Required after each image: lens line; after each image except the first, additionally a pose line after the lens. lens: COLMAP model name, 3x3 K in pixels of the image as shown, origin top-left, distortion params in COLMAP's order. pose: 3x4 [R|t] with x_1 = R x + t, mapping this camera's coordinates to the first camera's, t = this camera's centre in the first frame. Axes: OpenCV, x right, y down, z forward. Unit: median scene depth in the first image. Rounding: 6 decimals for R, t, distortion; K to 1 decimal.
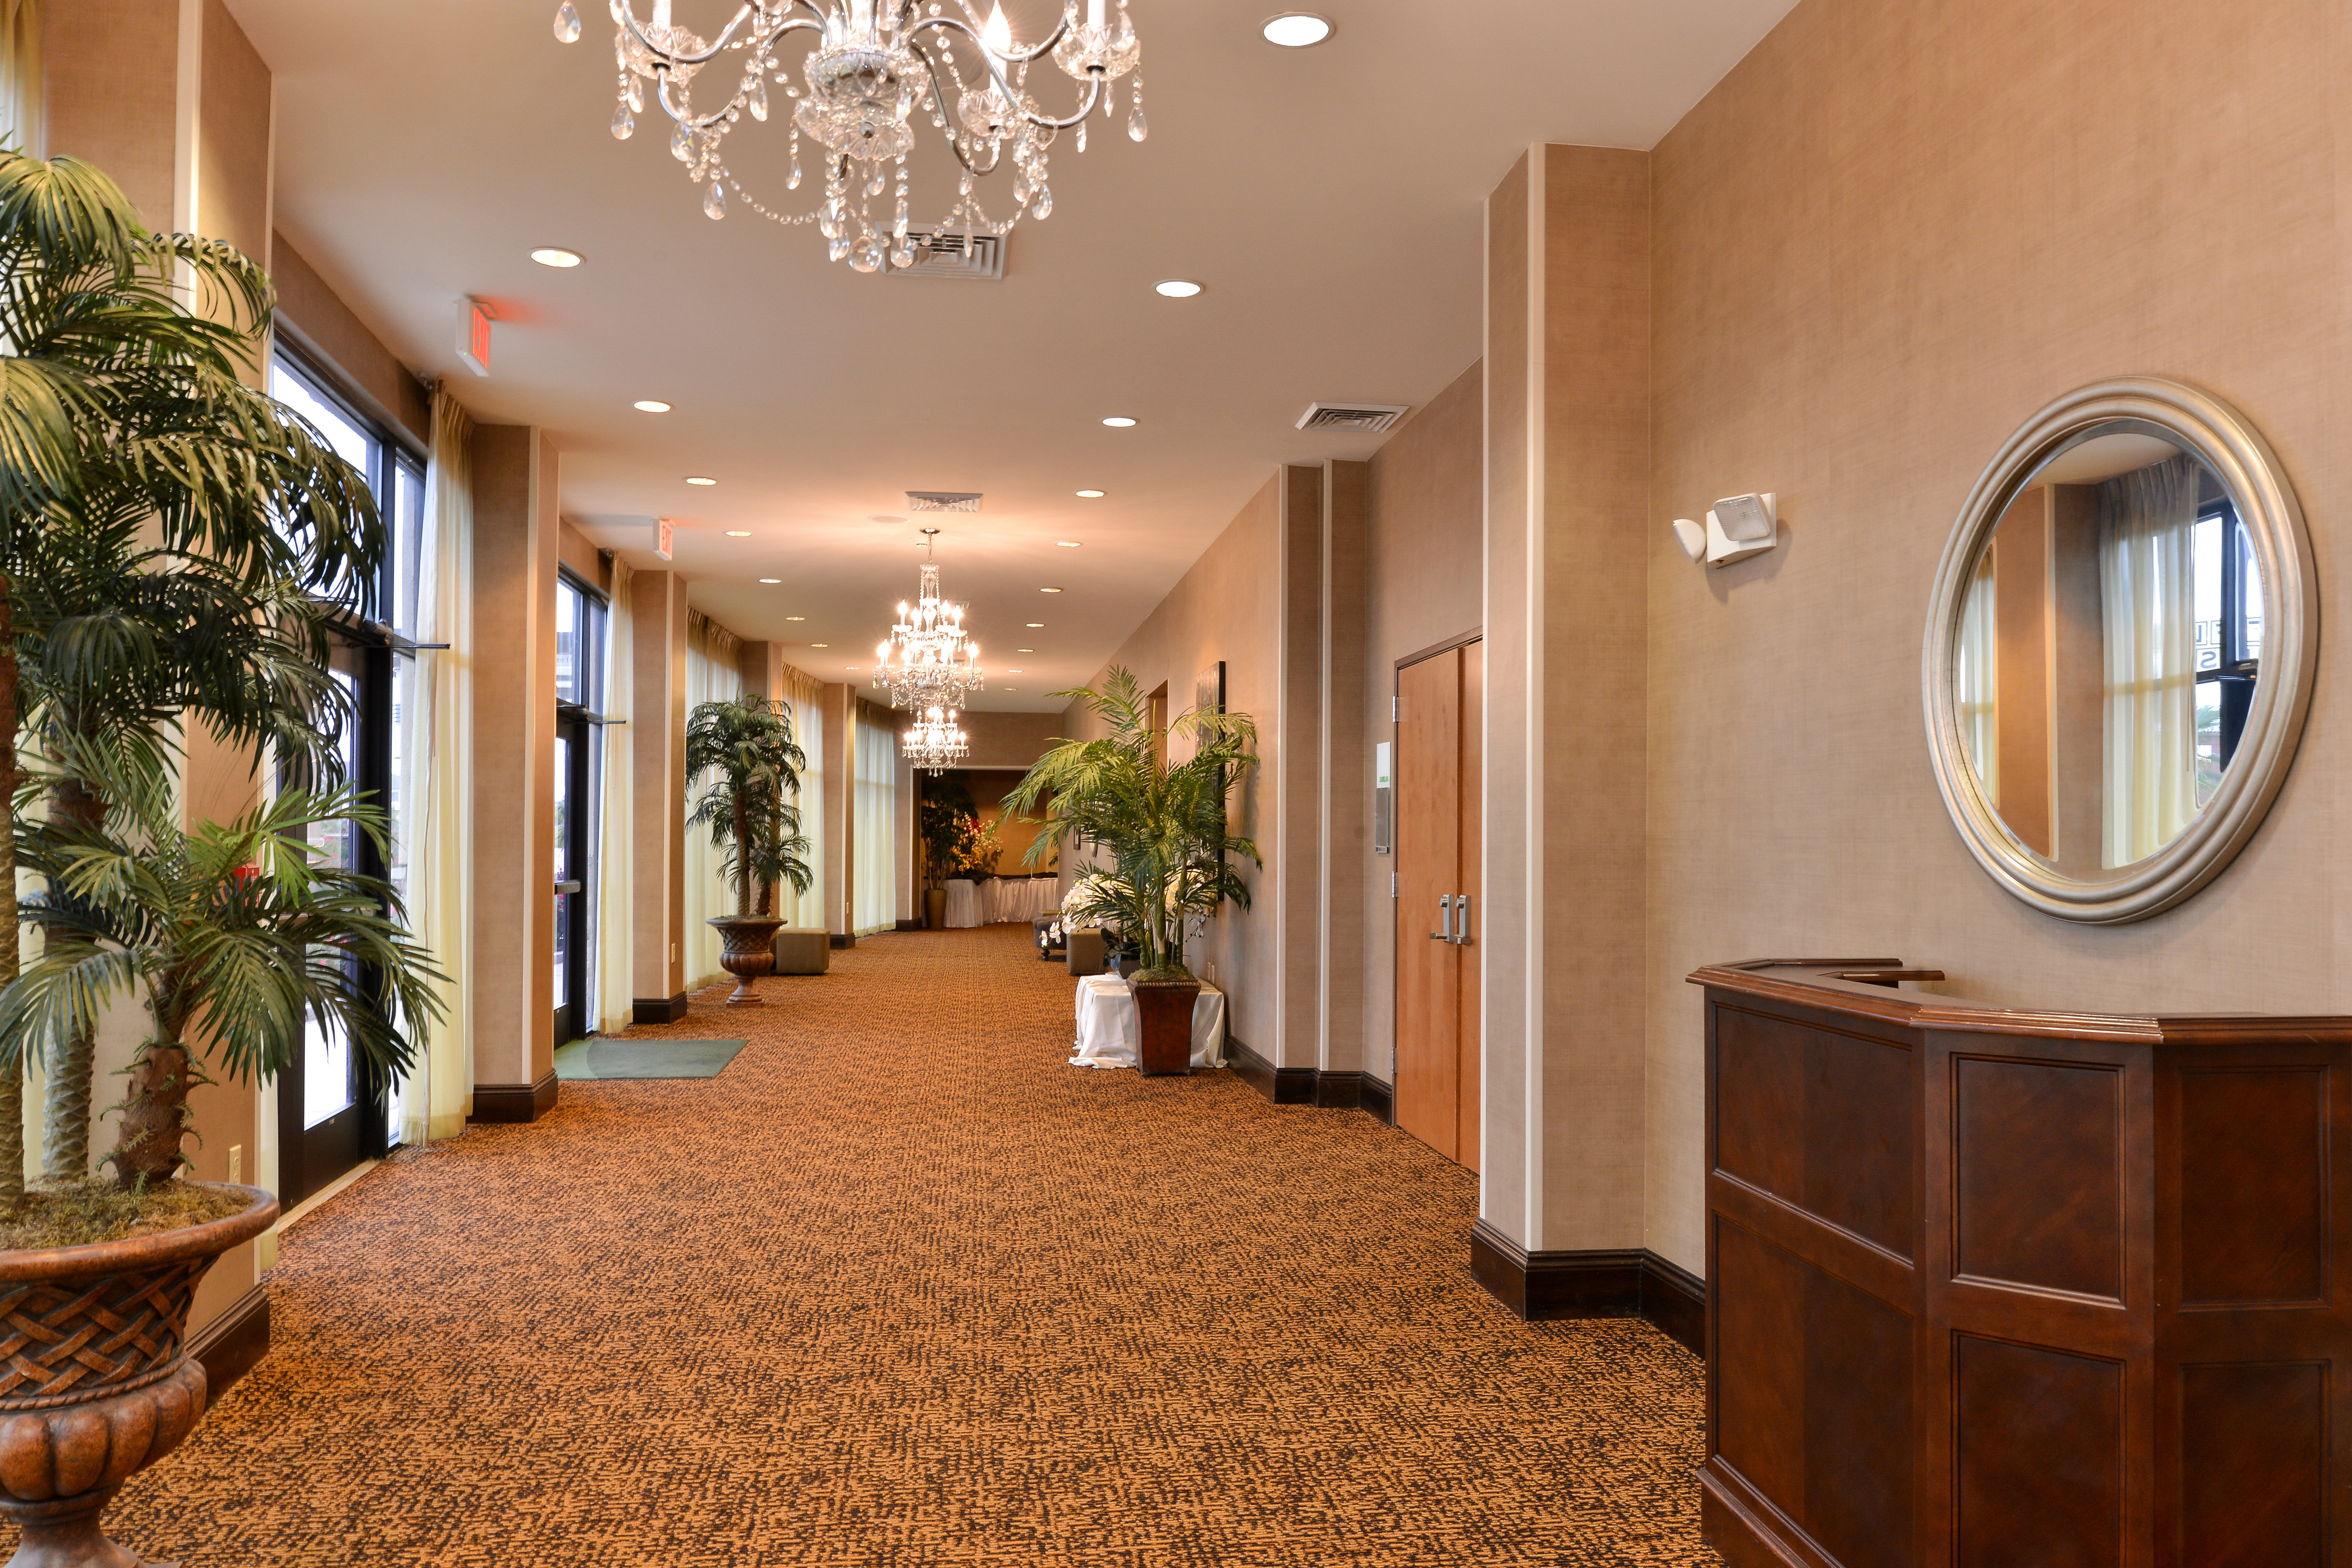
lens RADIAL K [[1606.6, 0, 1176.0], [0, 1606.6, 784.0], [0, 0, 1]] dist [-0.010200, -0.003287]
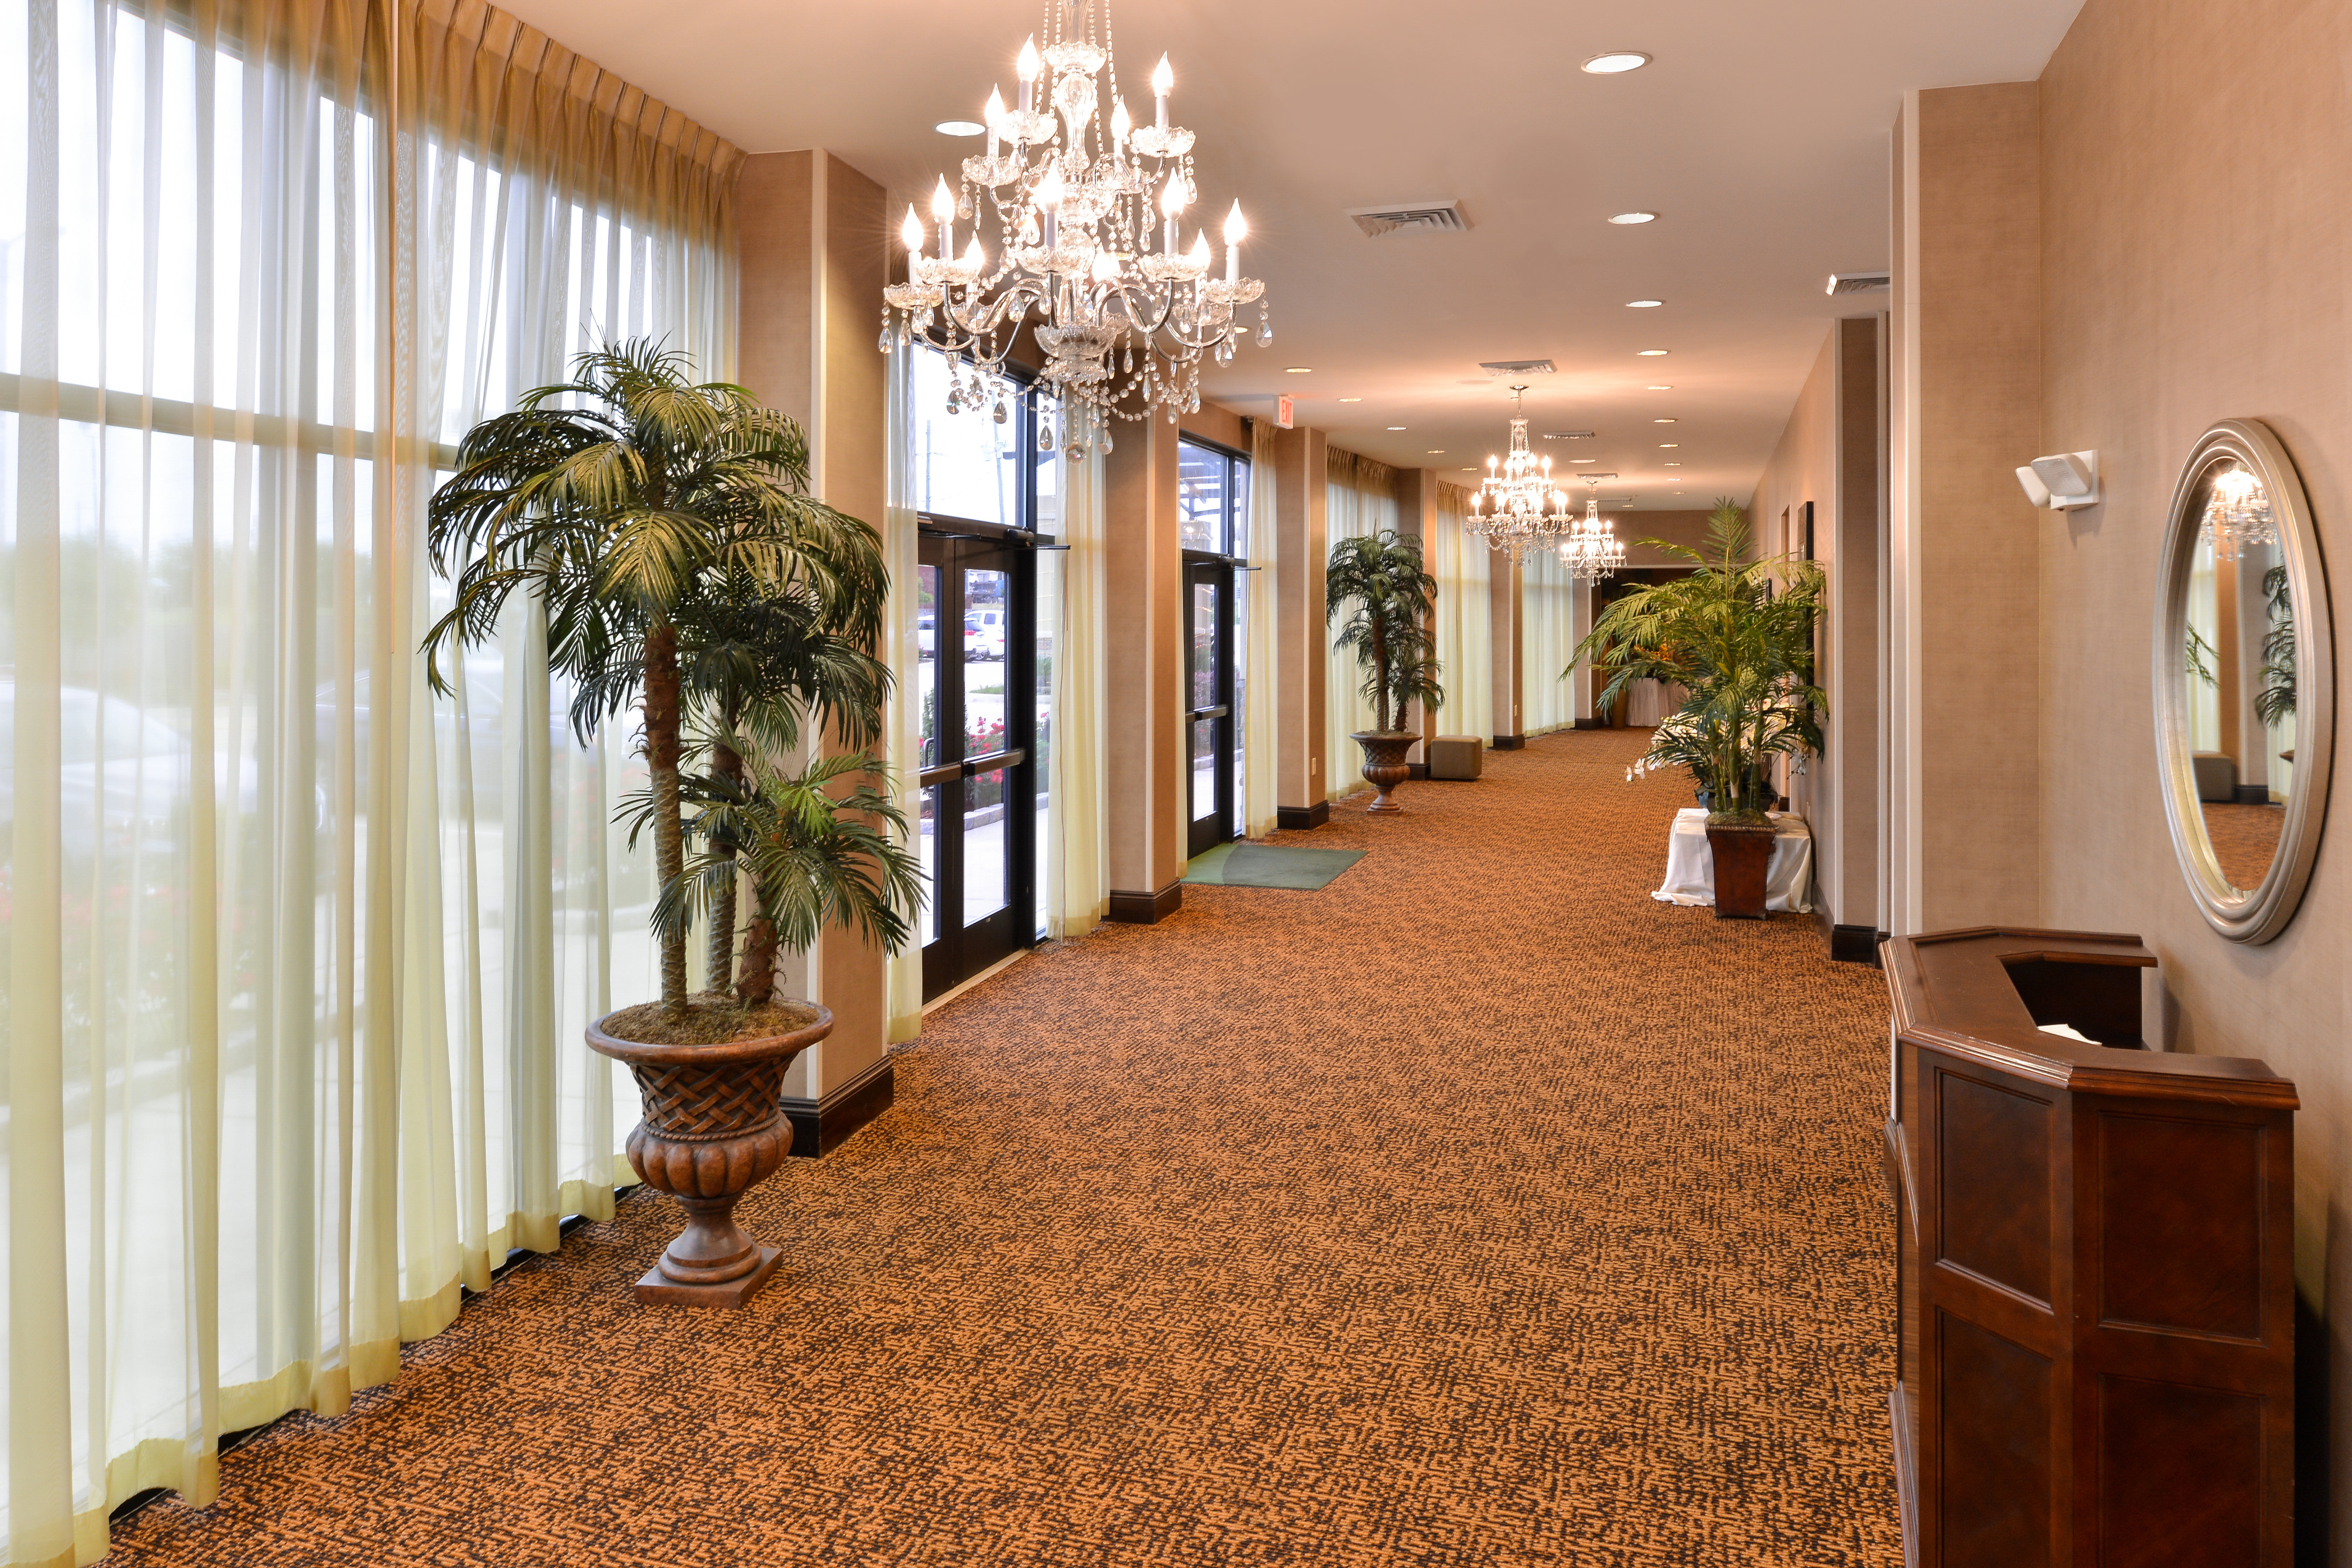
lens RADIAL K [[1584.6, 0, 1181.7], [0, 1584.6, 555.0], [0, 0, 1]] dist [-0.000634, -0.001811]
pose [[0.904053, -0.018709, -0.427011, 0.156711], [0.015846, 0.999822, -0.010256, -0.064631], [0.427127, 0.002505, 0.904188, -0.089143]]
